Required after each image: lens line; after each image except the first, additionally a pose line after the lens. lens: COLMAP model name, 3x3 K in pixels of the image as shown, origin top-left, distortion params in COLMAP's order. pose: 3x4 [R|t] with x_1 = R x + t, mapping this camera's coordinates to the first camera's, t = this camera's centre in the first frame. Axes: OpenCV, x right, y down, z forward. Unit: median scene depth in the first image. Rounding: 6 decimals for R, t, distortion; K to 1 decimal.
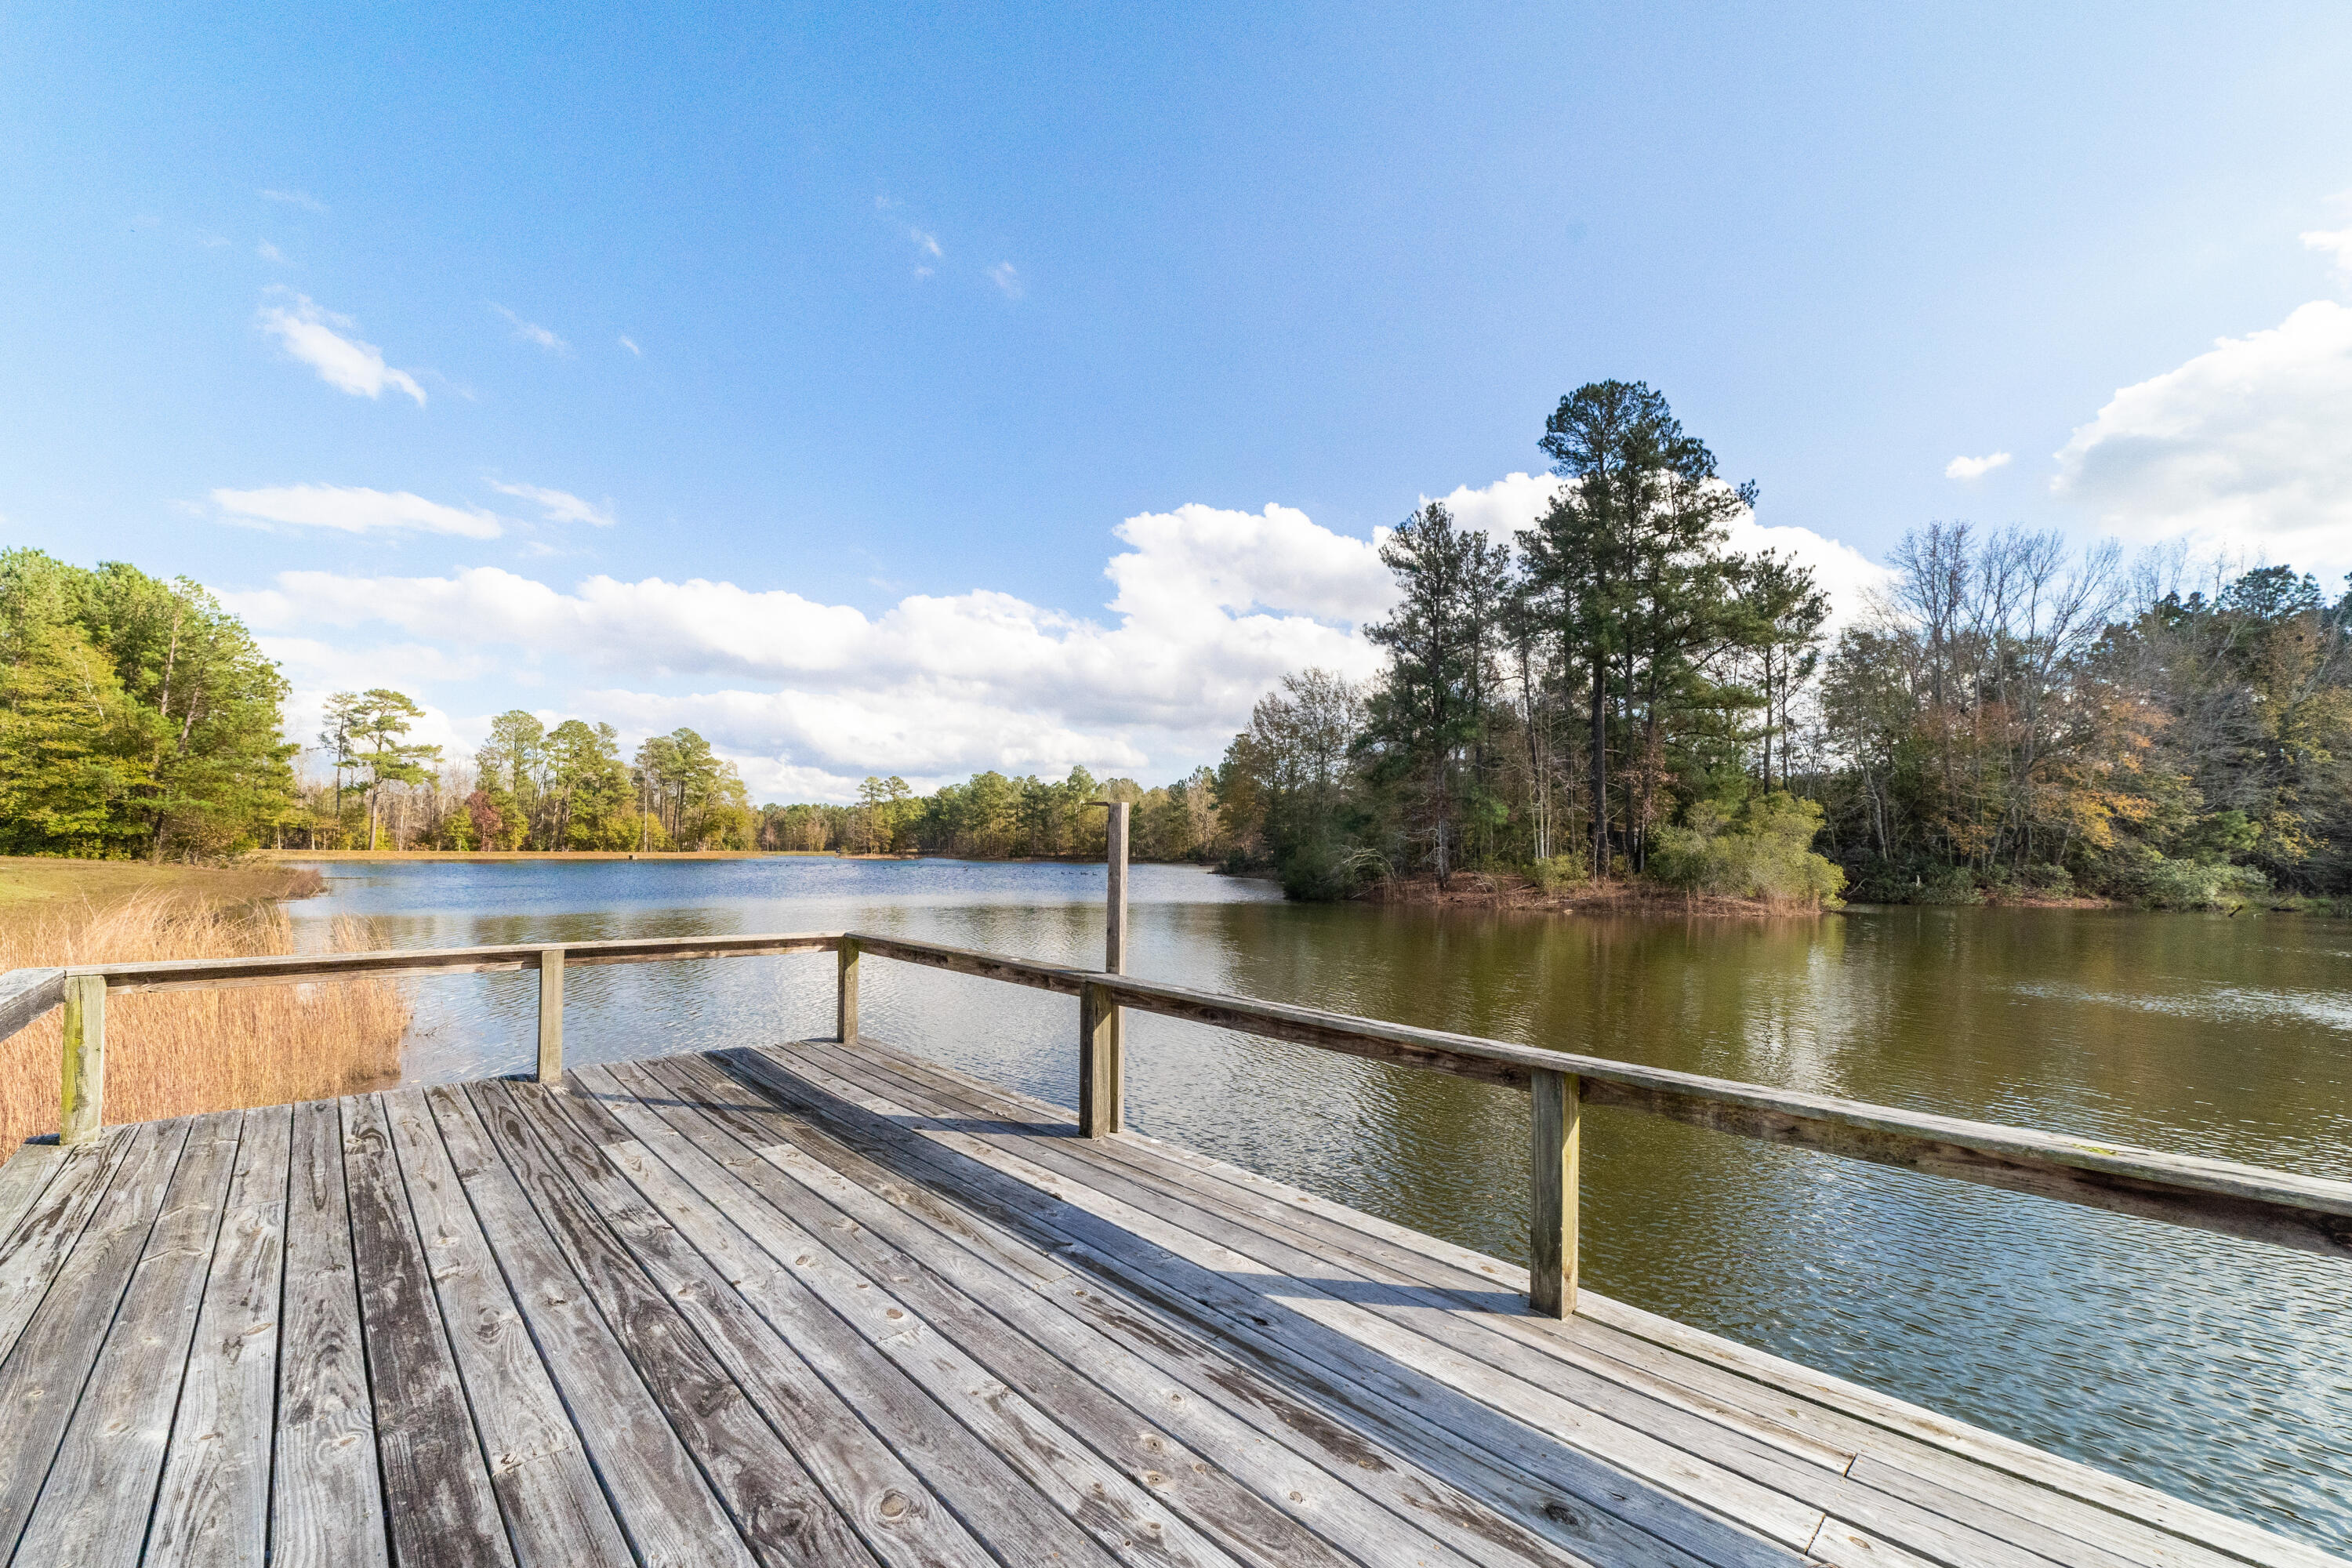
lens RADIAL K [[961.0, 0, 1165.9], [0, 961.0, 811.8], [0, 0, 1]] dist [-0.018715, 0.000056]
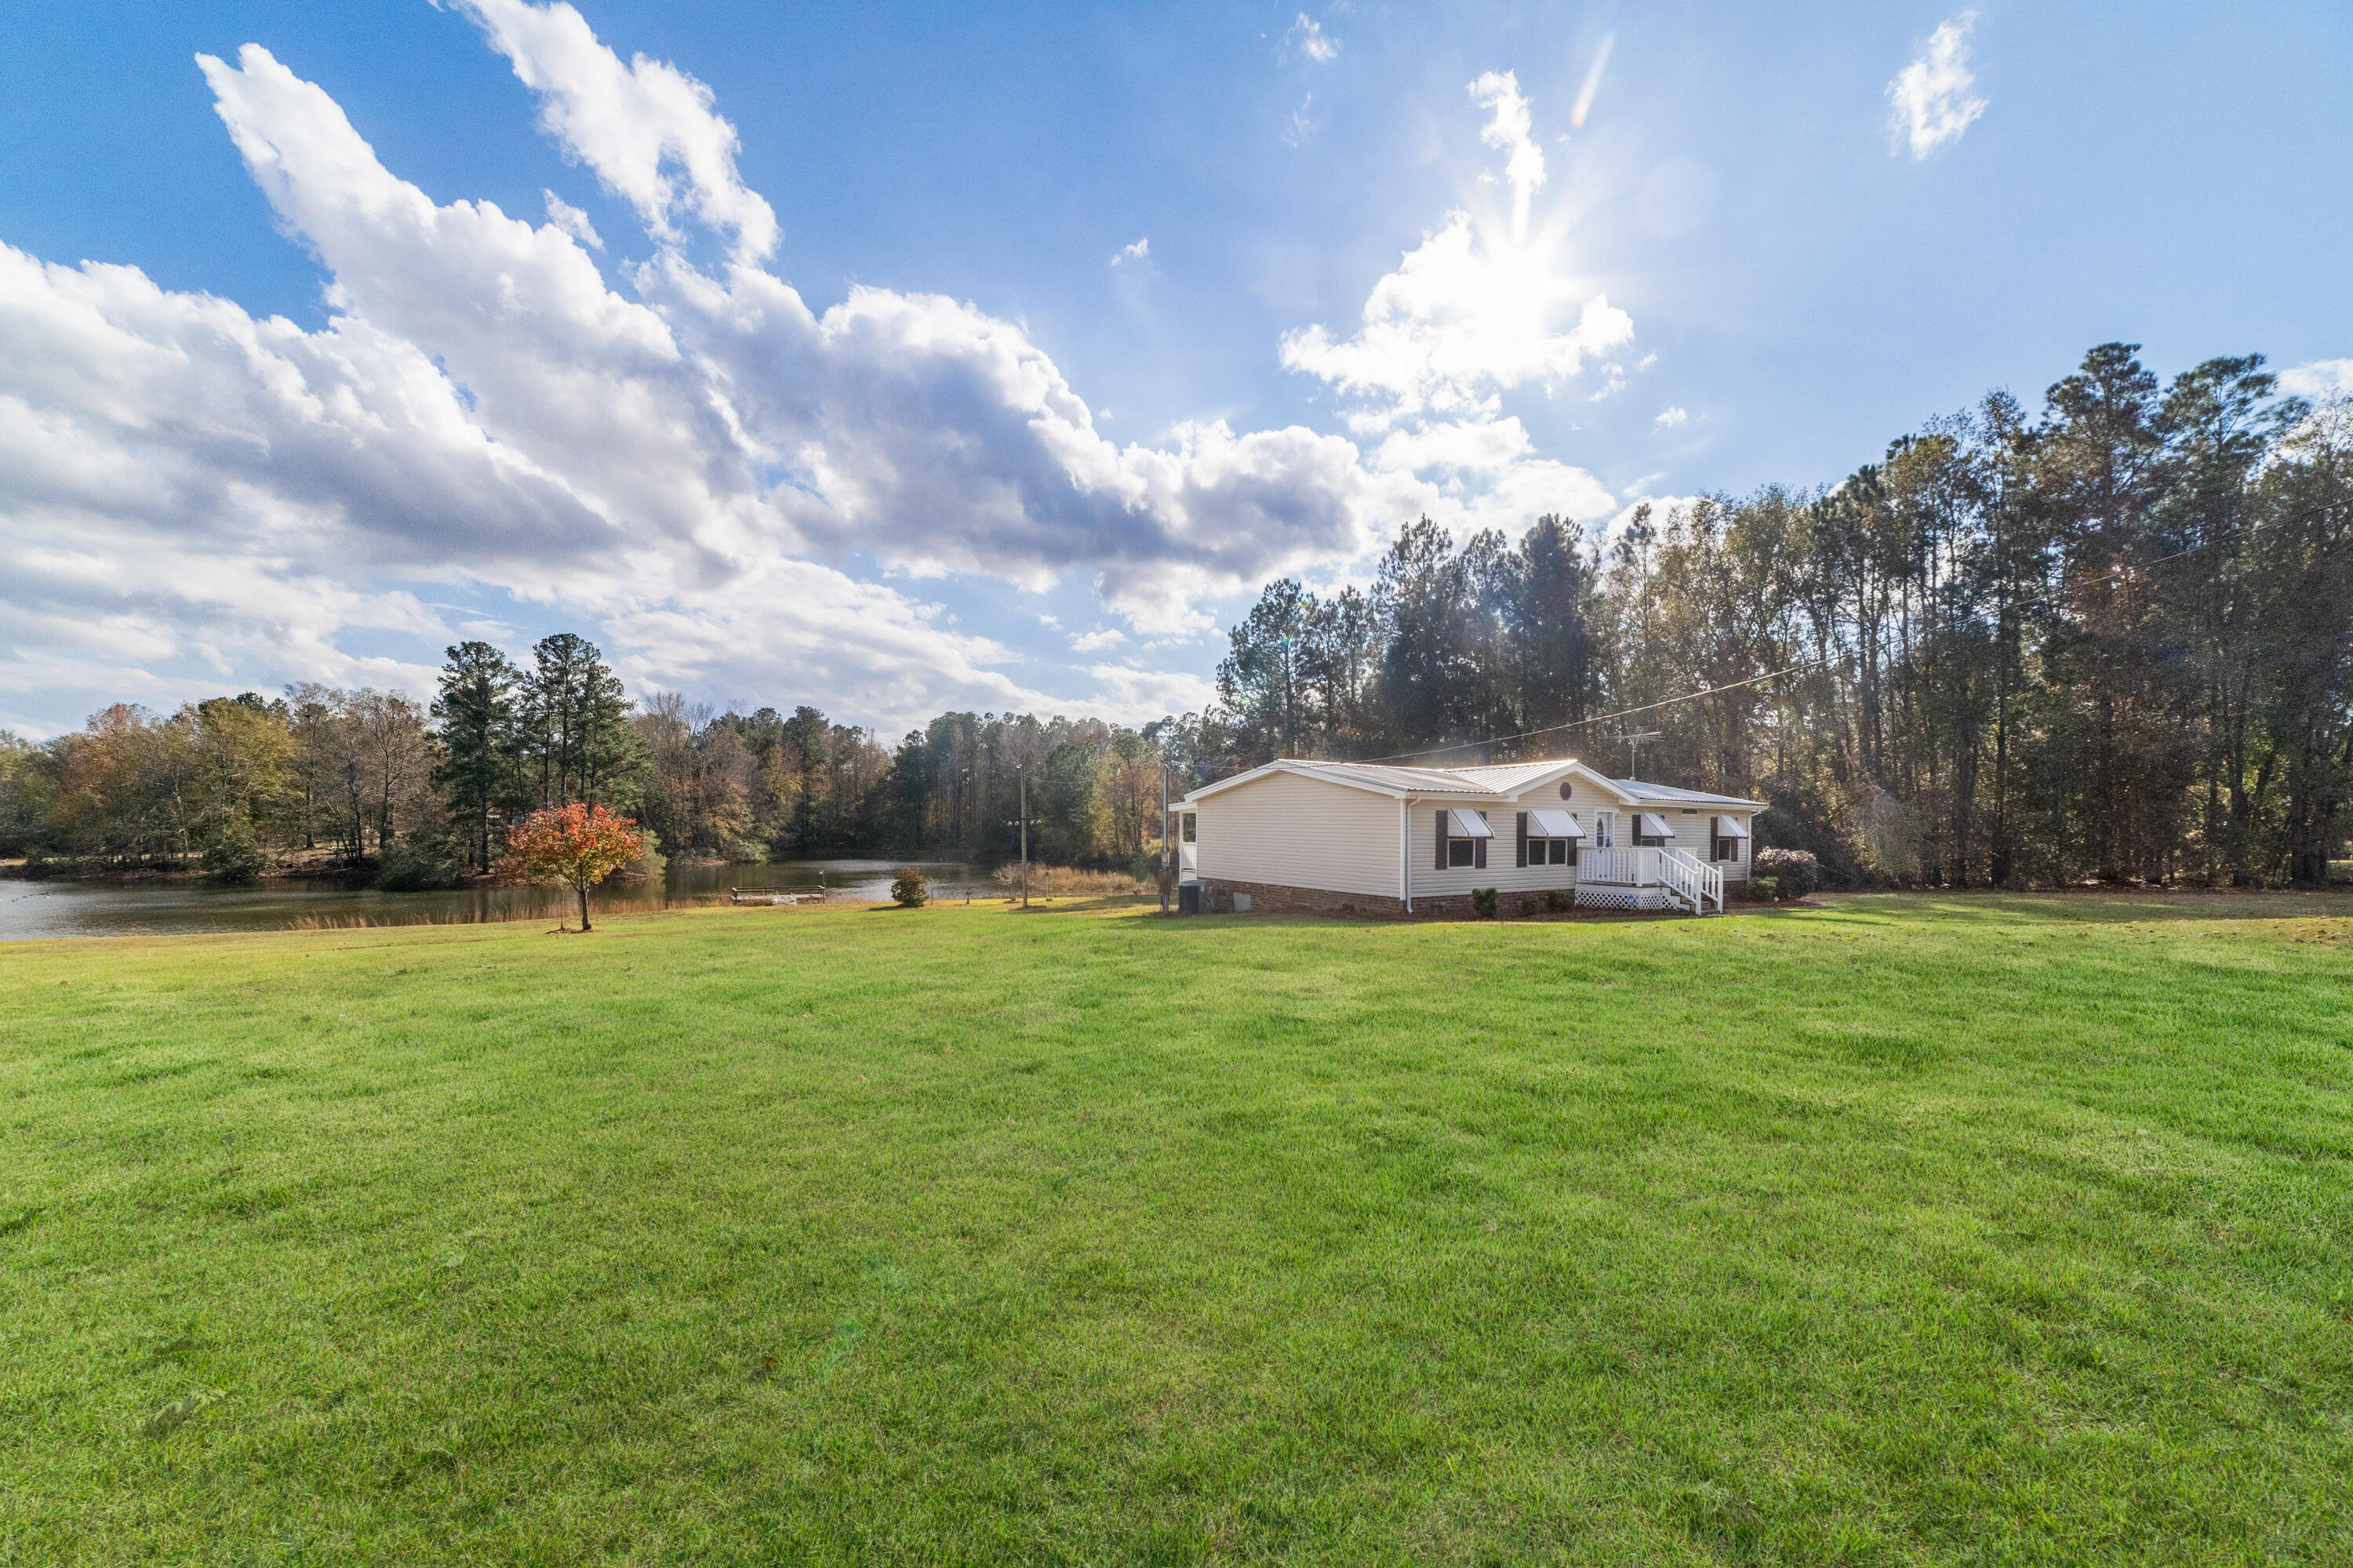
lens RADIAL K [[961.5, 0, 1166.4], [0, 961.5, 811.8], [0, 0, 1]] dist [-0.018715, 0.000056]
pose [[0.265024, -0.015171, 0.964122, -0.829924], [-0.035333, 0.999052, 0.025433, -0.104234], [-0.963594, -0.040805, 0.264237, -0.572223]]
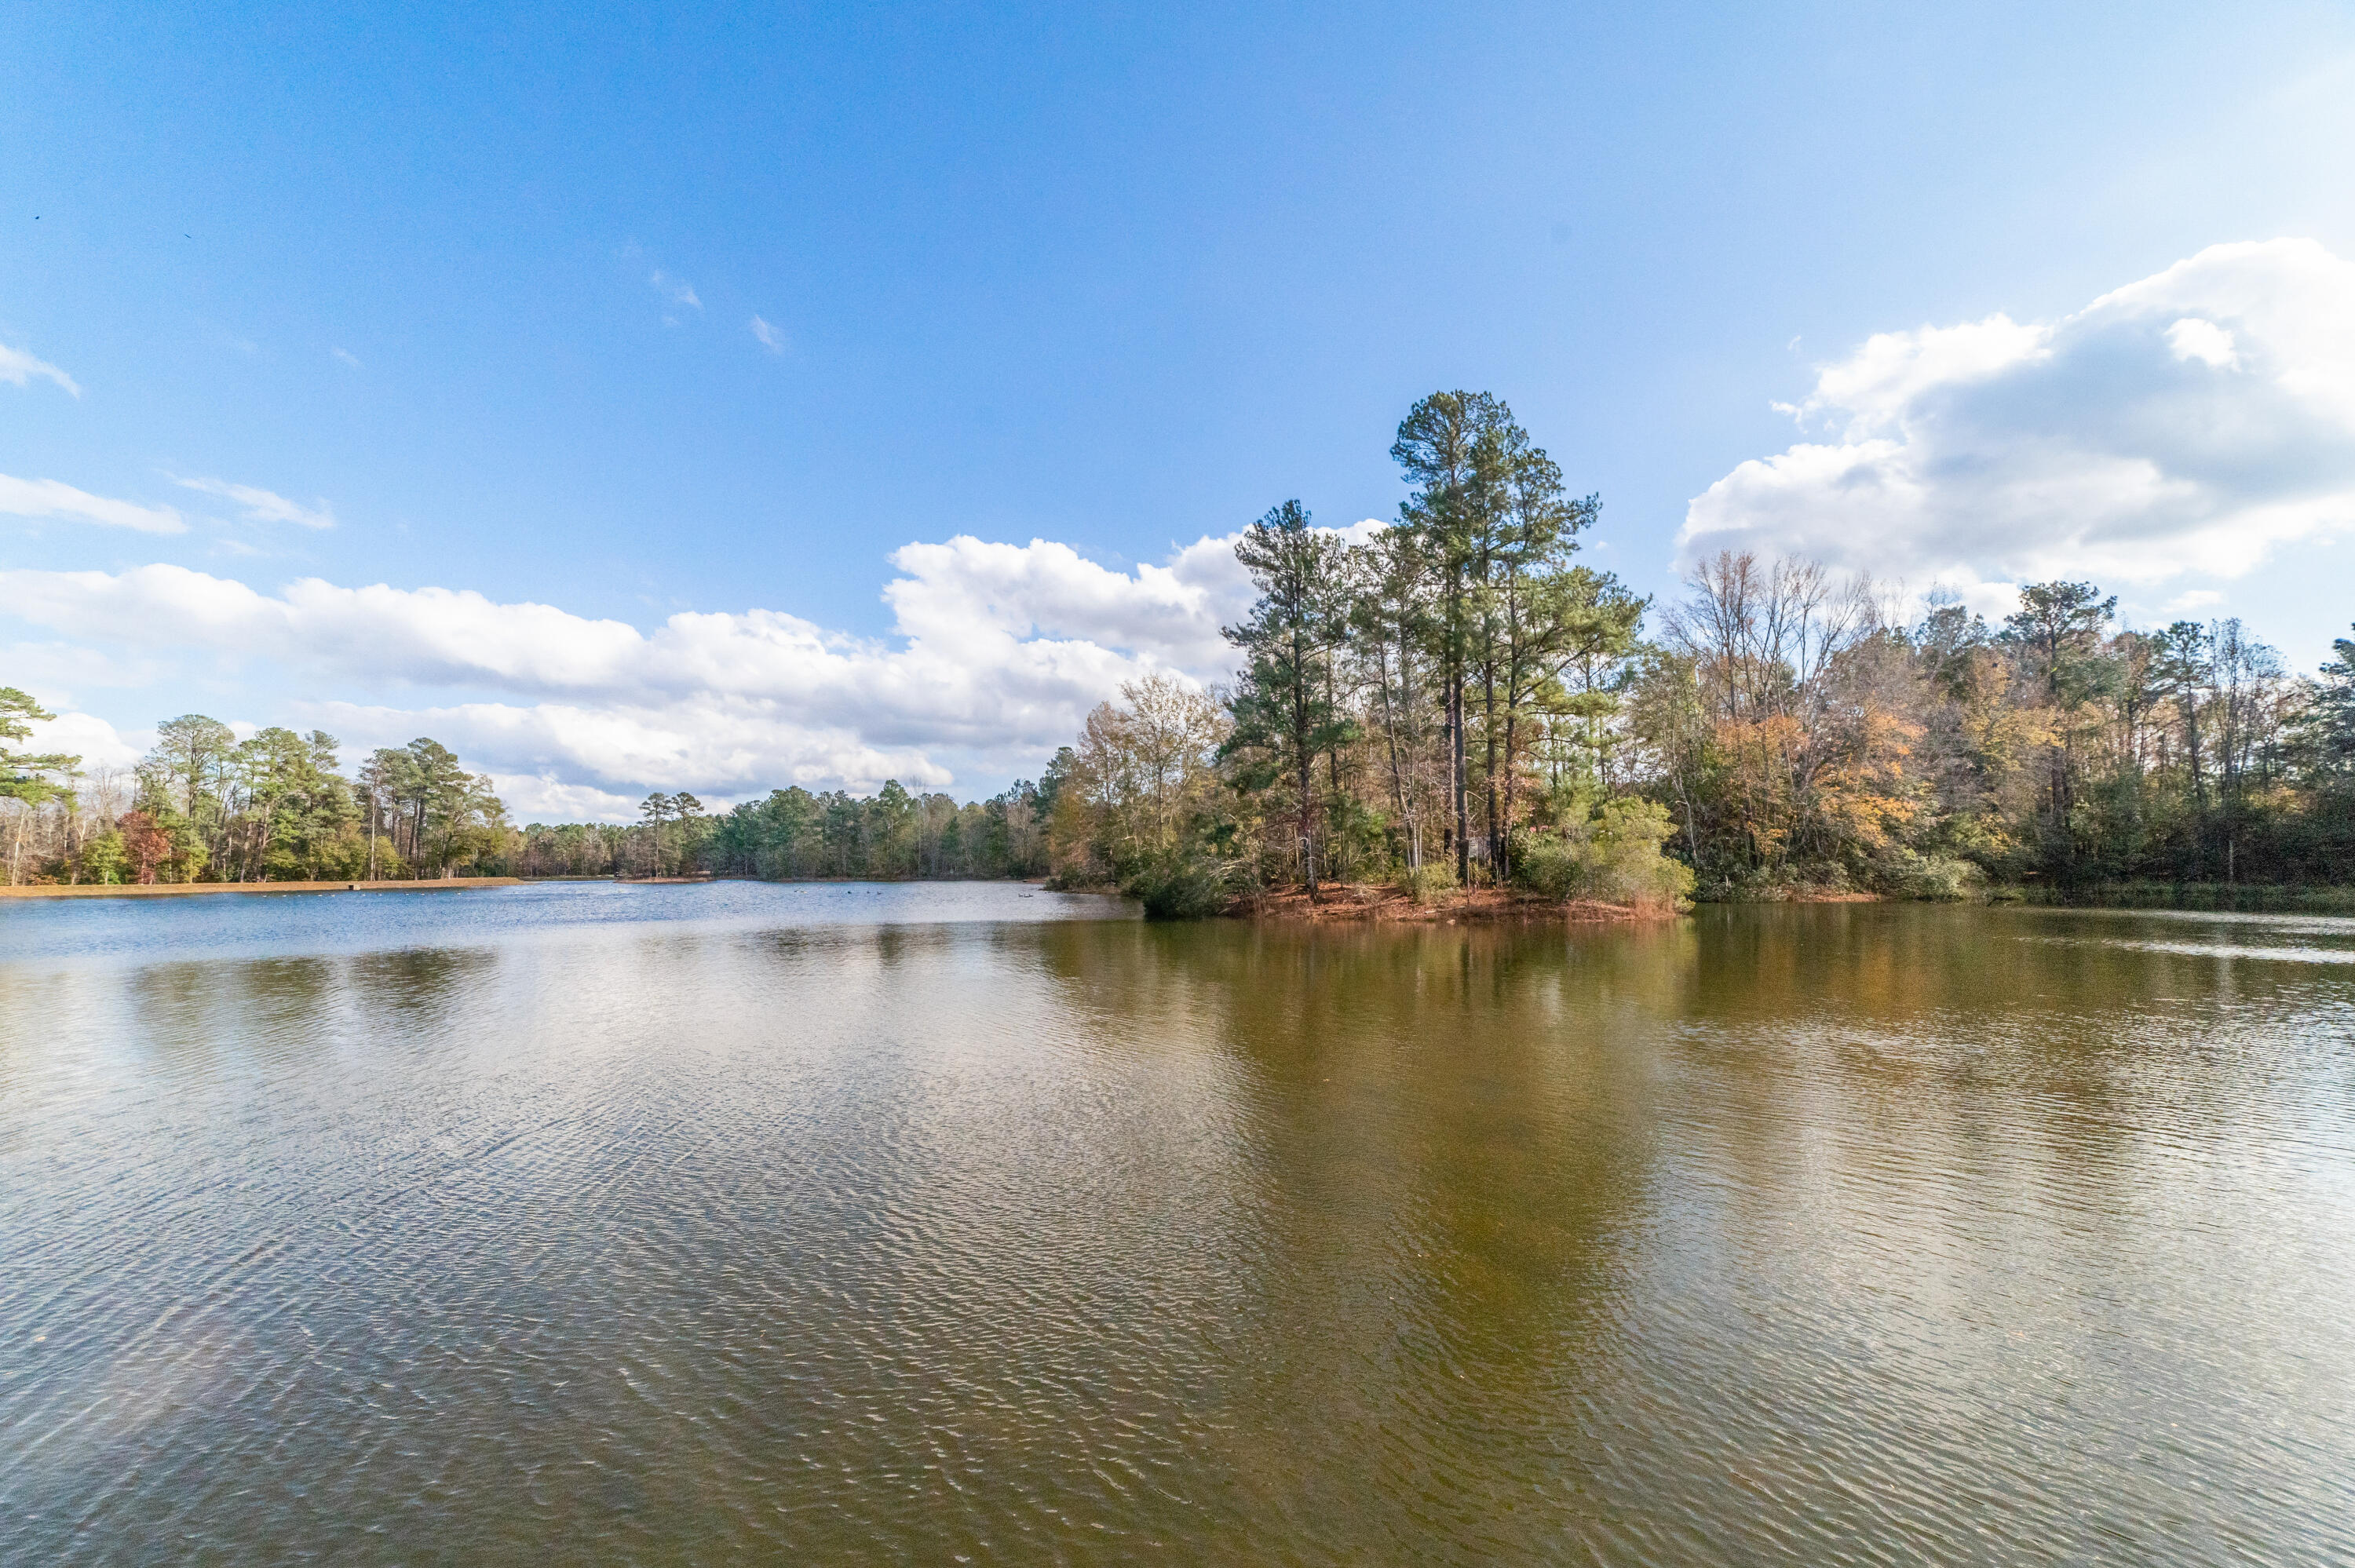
lens RADIAL K [[922.7, 0, 1157.9], [0, 922.7, 801.3], [0, 0, 1]] dist [-0.011223, 0.000172]
pose [[0.979211, -0.006200, 0.202750, -0.031633], [0.012067, 0.999543, -0.027714, 0.003365], [-0.202486, 0.029584, 0.978838, 0.086771]]
